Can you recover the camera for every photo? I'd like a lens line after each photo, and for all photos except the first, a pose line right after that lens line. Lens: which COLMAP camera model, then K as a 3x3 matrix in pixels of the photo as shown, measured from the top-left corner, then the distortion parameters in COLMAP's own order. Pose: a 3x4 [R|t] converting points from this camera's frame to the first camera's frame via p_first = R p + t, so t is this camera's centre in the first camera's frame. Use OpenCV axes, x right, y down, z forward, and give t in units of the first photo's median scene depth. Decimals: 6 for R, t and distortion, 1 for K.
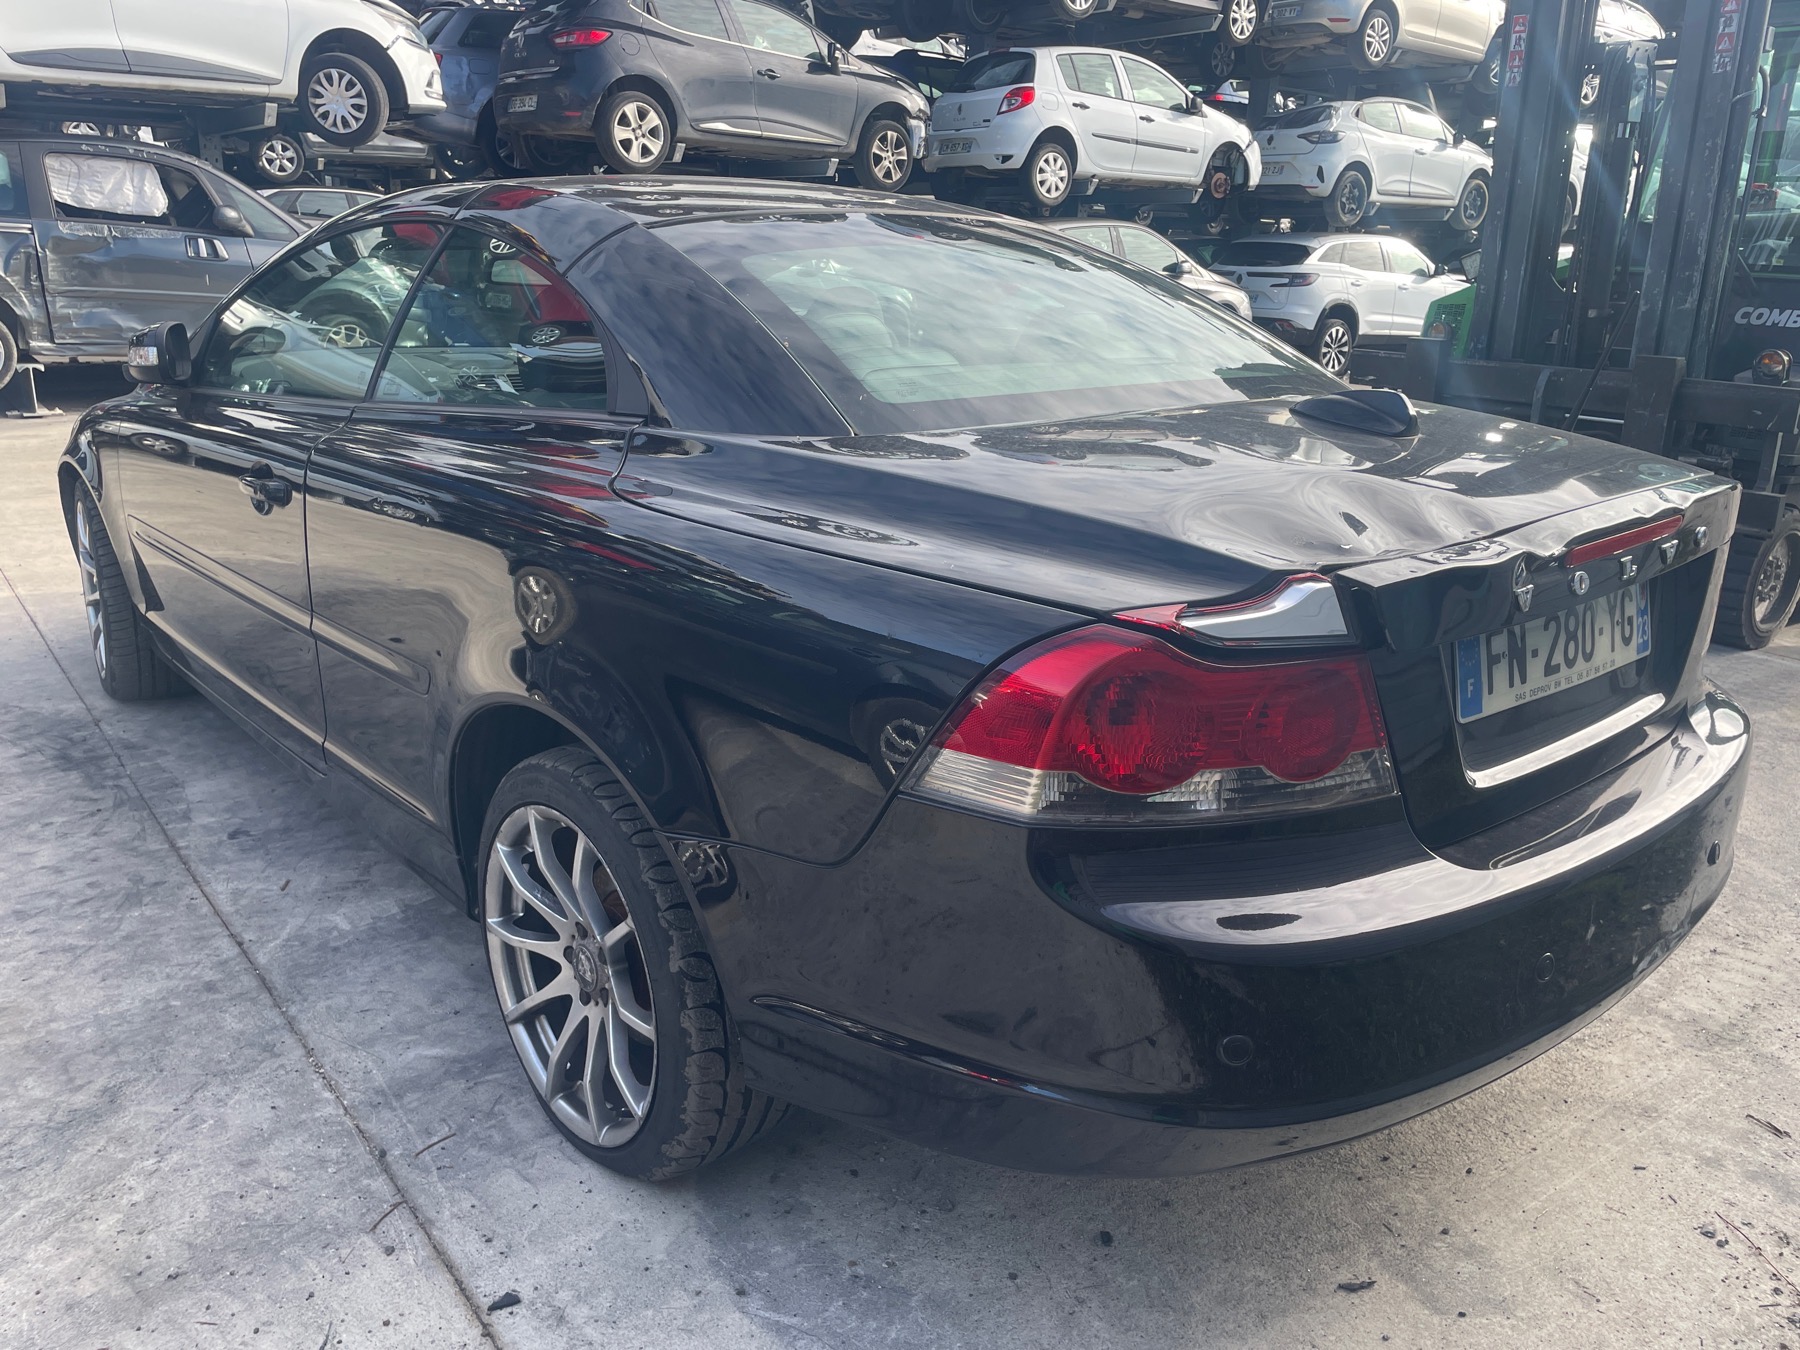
lens RADIAL K [[1364.0, 0, 890.8], [0, 1364.0, 689.1], [0, 0, 1]] dist [0.077151, -0.103766]
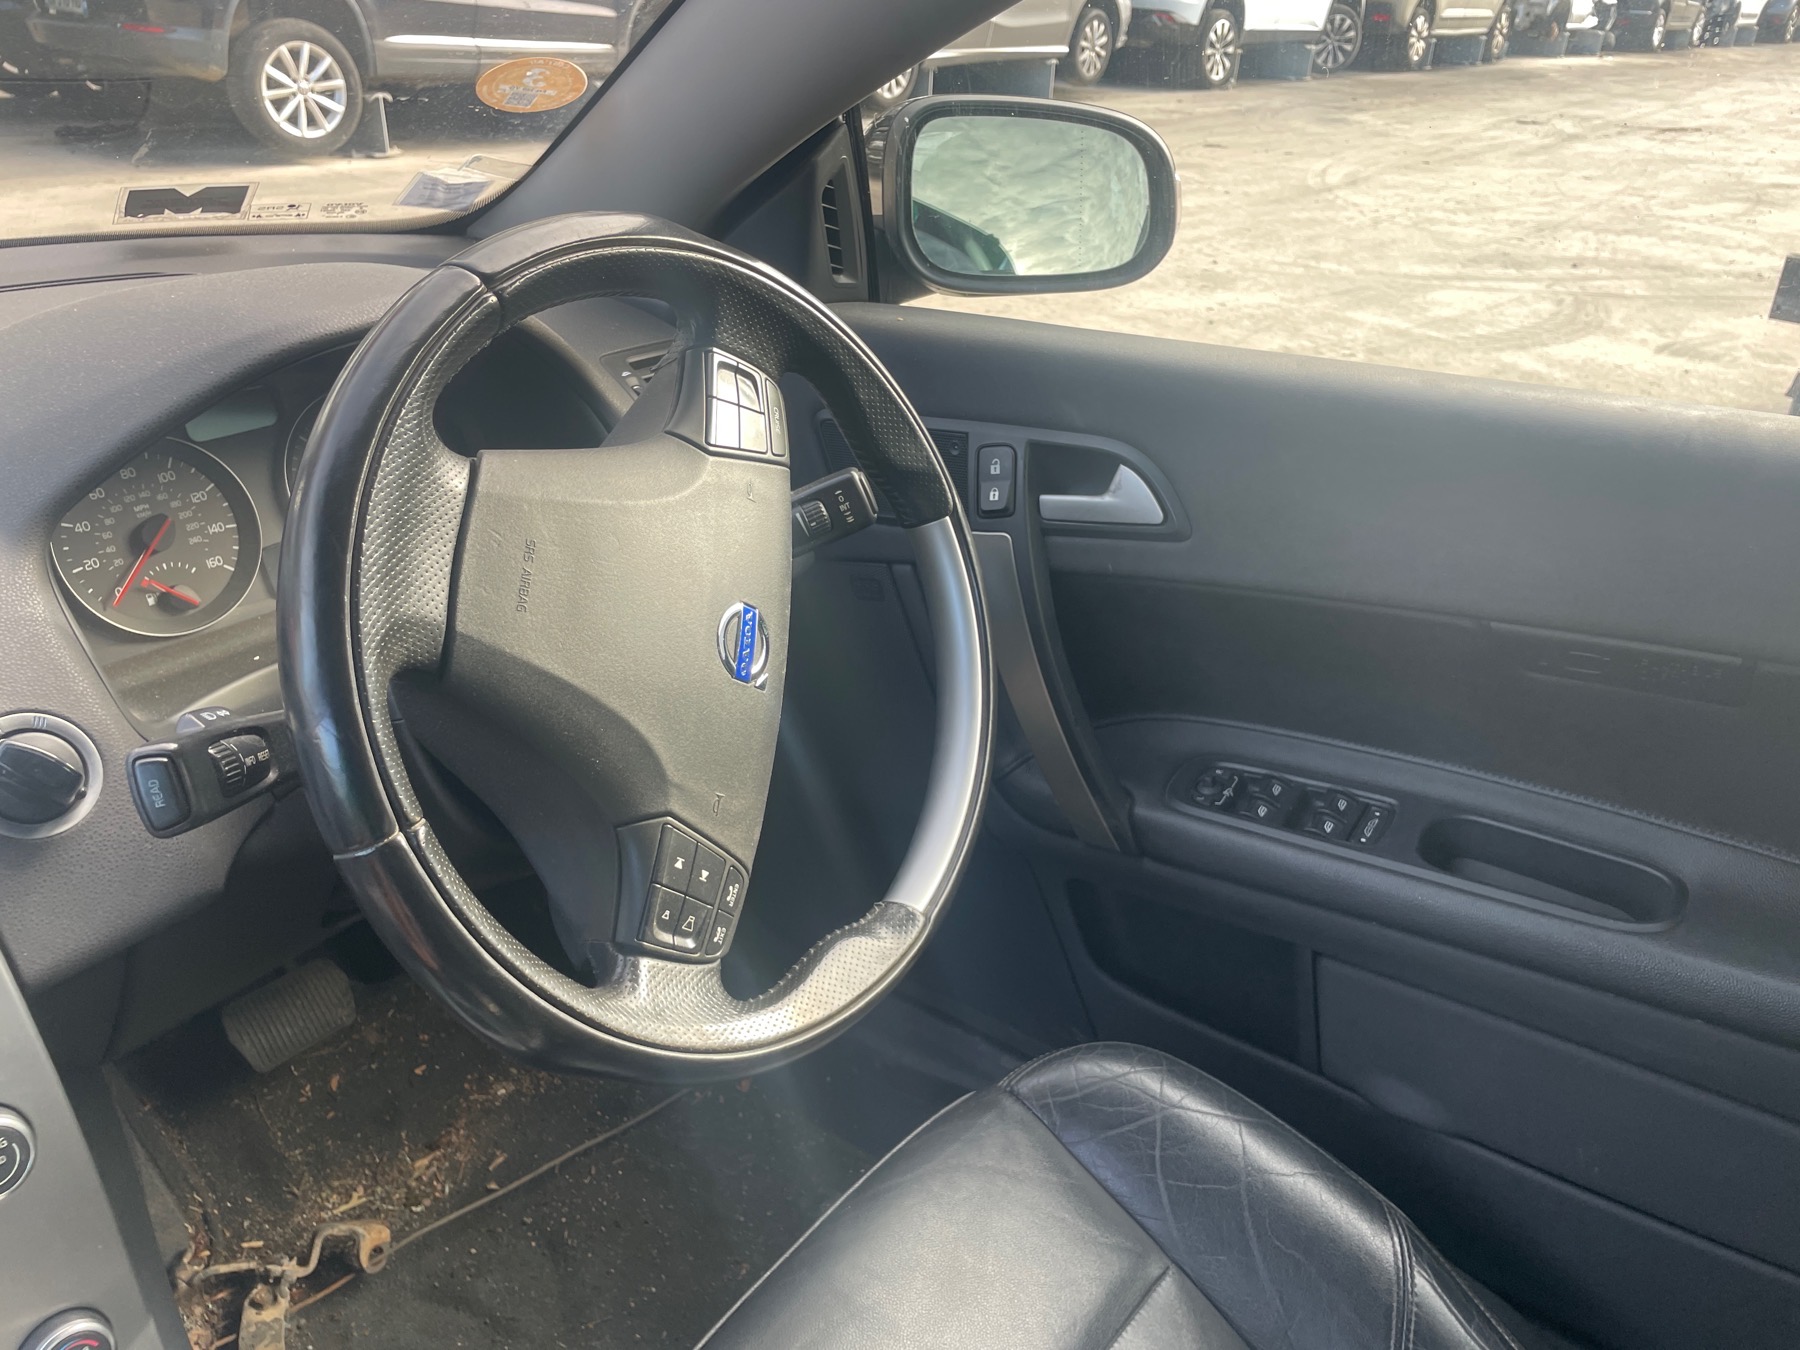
lens RADIAL K [[1364.0, 0, 893.1], [0, 1364.0, 691.3], [0, 0, 1]] dist [0.077151, -0.103766]
pose [[0.980434, -0.101614, 0.168594, -0.262036], [0.067332, 0.977918, 0.197846, -0.361817], [-0.184975, -0.182623, 0.965626, 1.279790]]
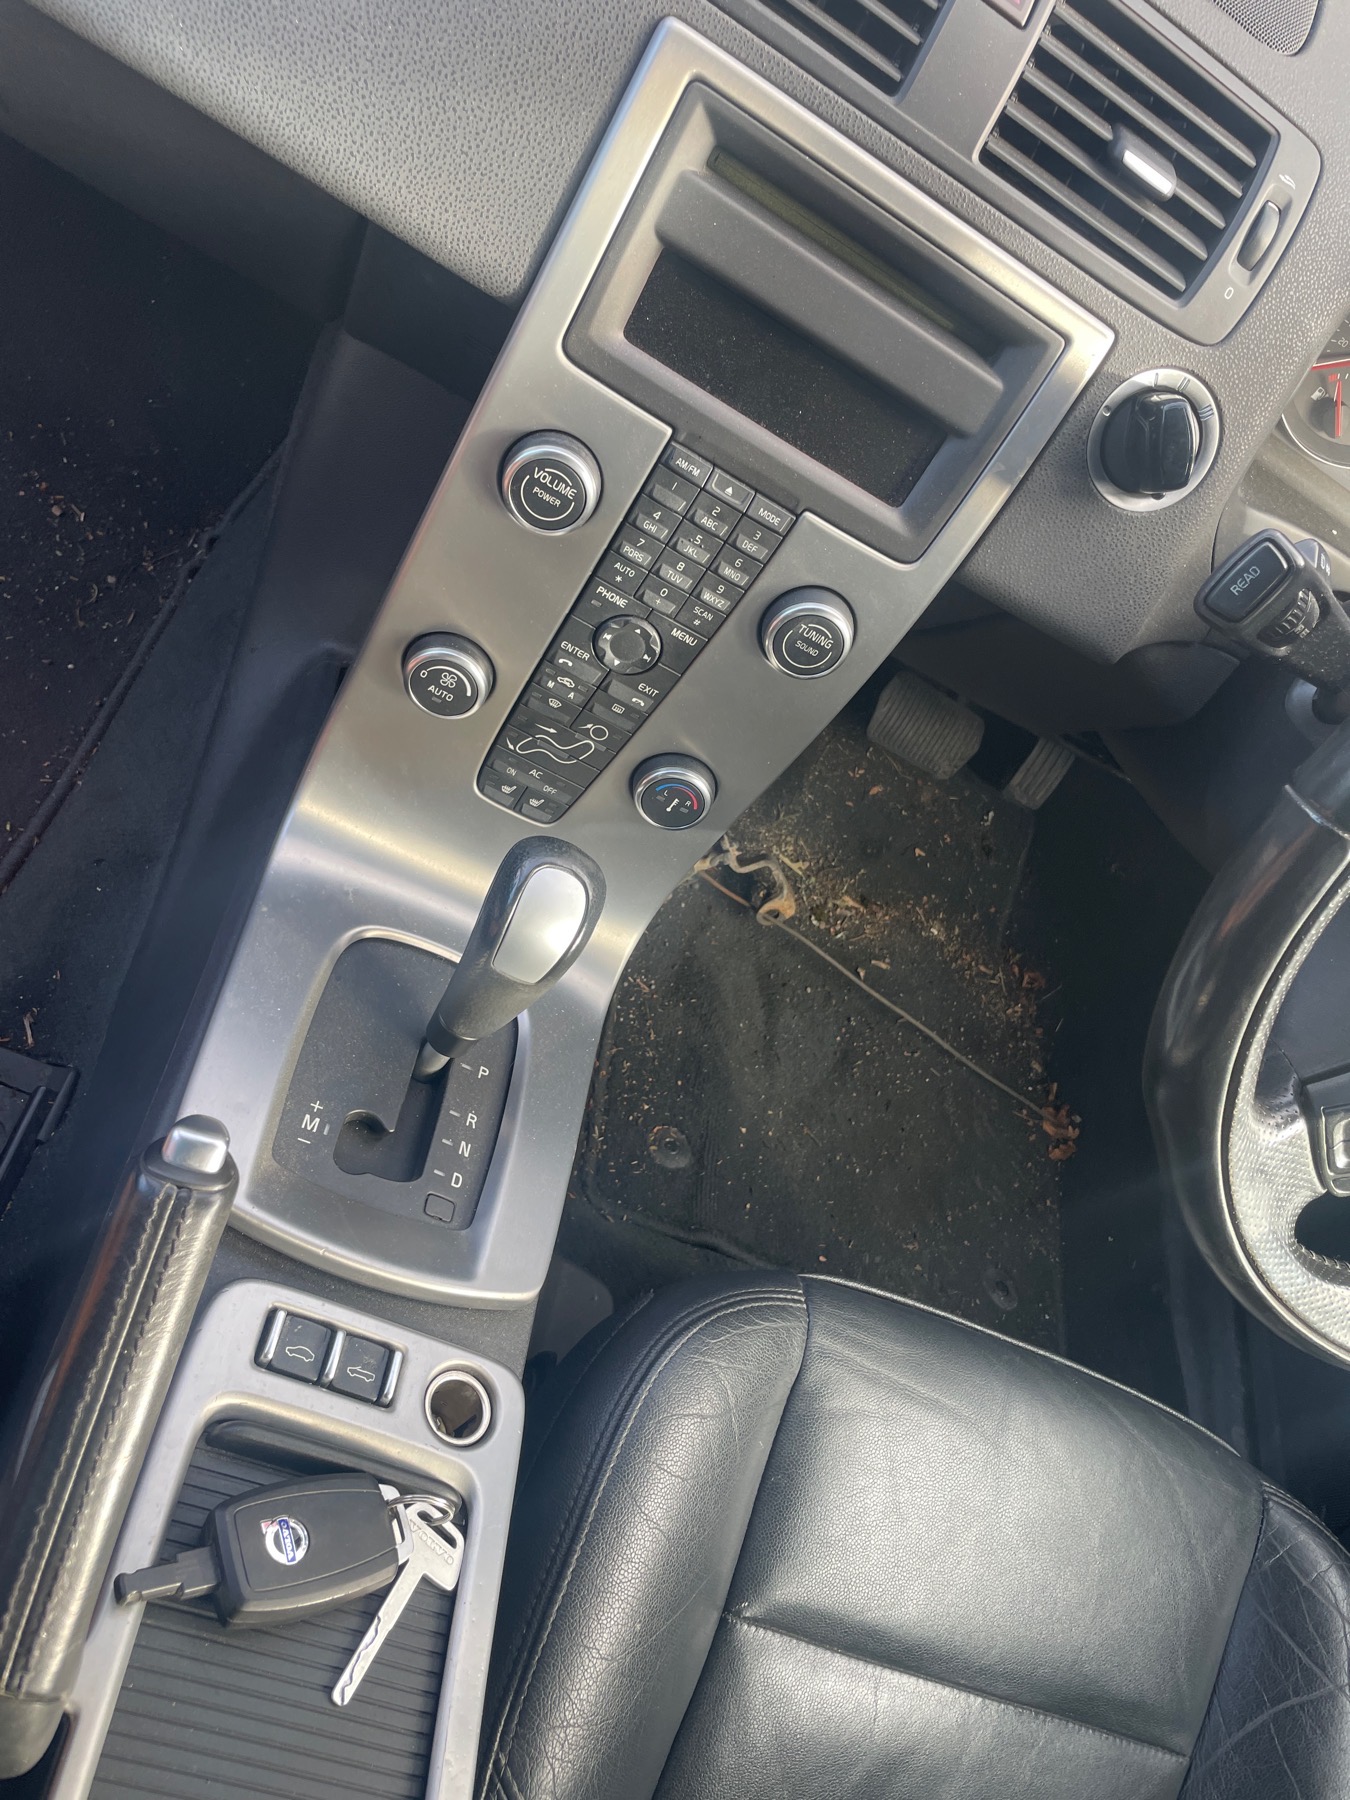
lens RADIAL K [[1364.0, 0, 669.9], [0, 1364.0, 882.1], [0, 0, 1]] dist [0.077151, -0.103766]
pose [[0.546731, 0.820106, -0.168851, -0.313488], [-0.658514, 0.545703, 0.518236, -0.337025], [0.517151, -0.172145, 0.838404, 1.294161]]
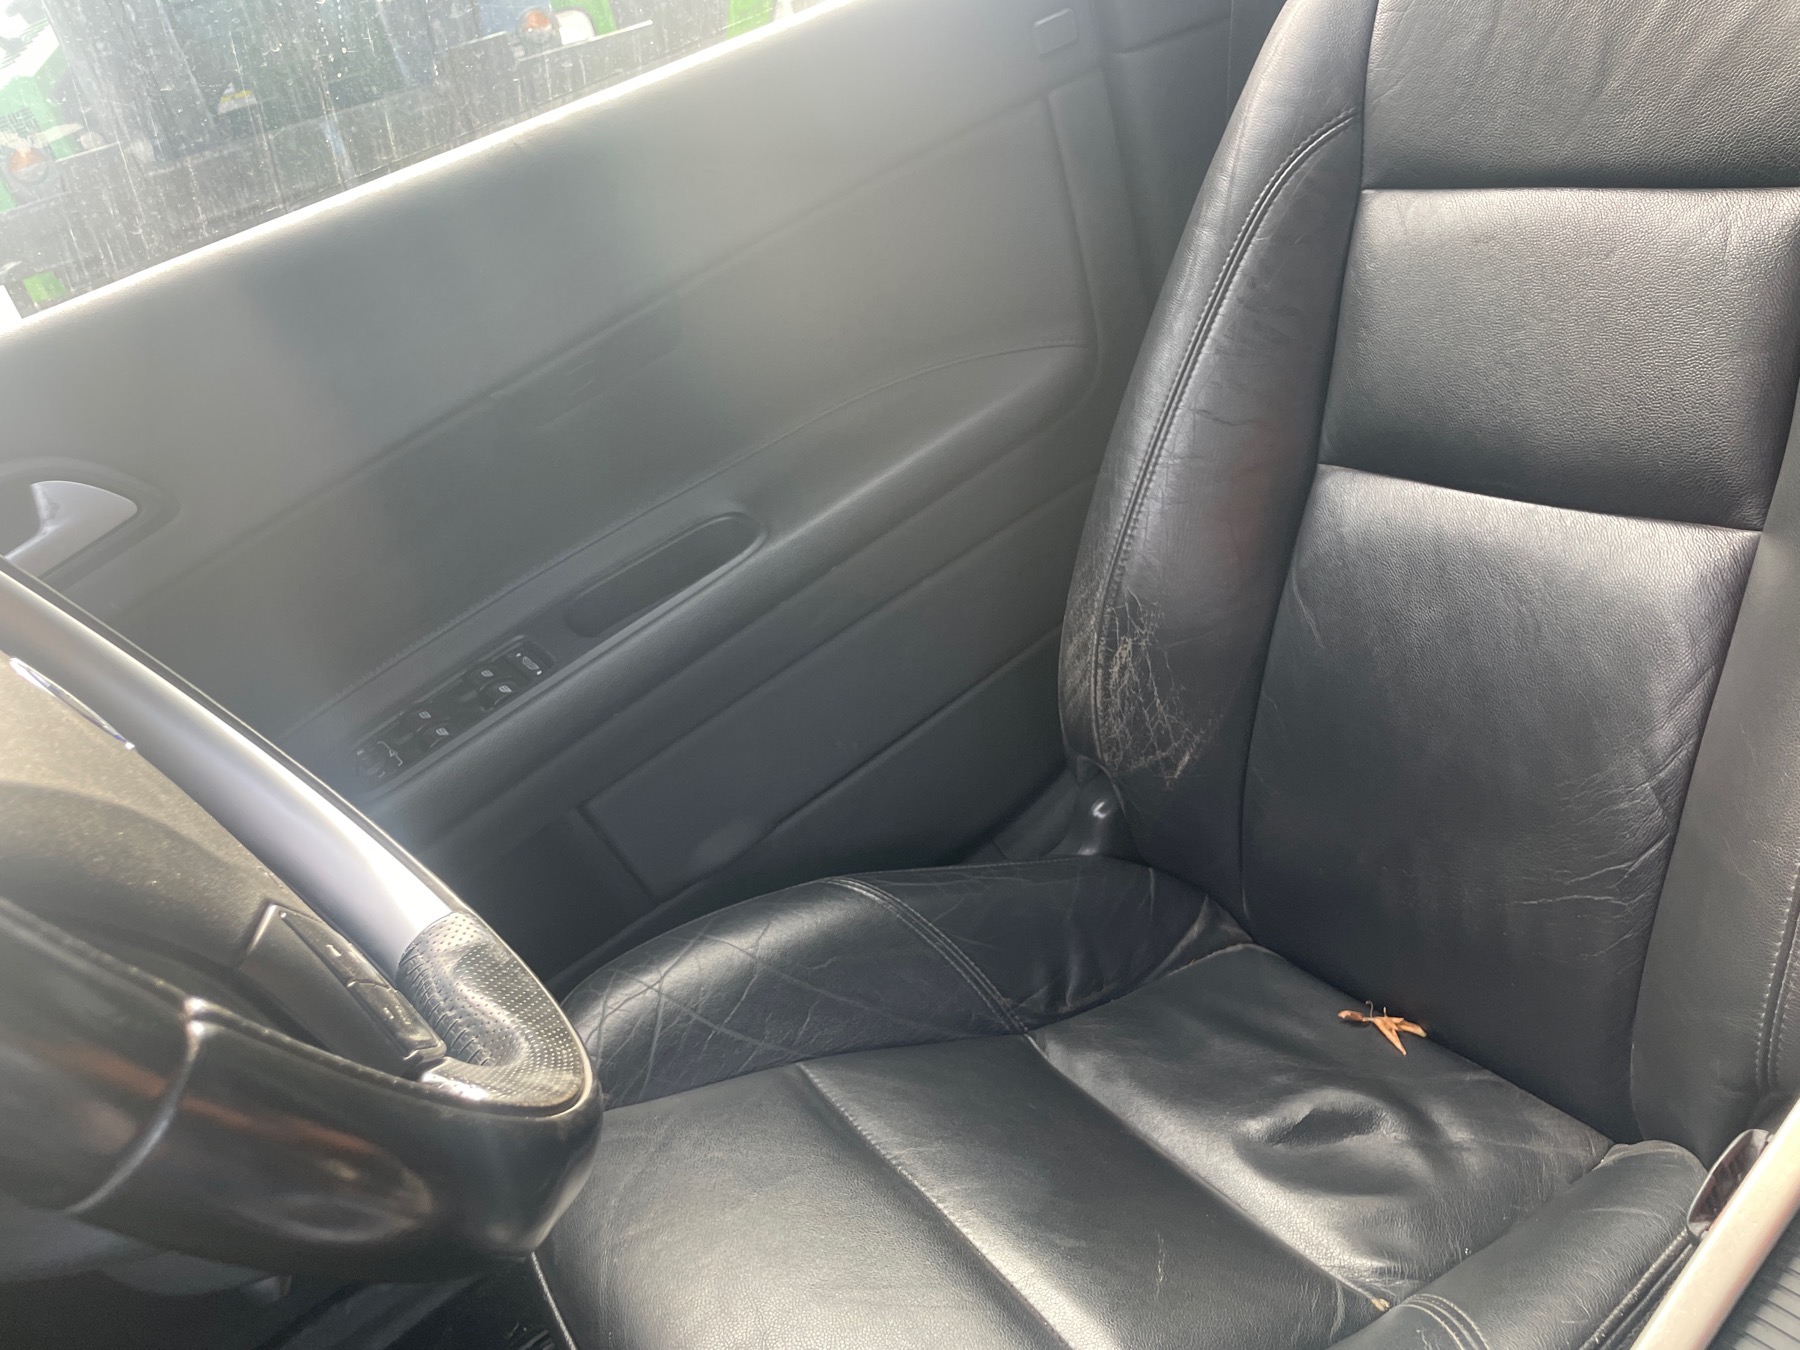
lens RADIAL K [[1364.0, 0, 901.5], [0, 1364.0, 666.5], [0, 0, 1]] dist [0.077151, -0.103766]
pose [[0.087551, -0.524402, 0.846958, -0.364133], [0.533943, 0.742476, 0.404517, -0.338857], [-0.840976, 0.416811, 0.345005, 1.390722]]
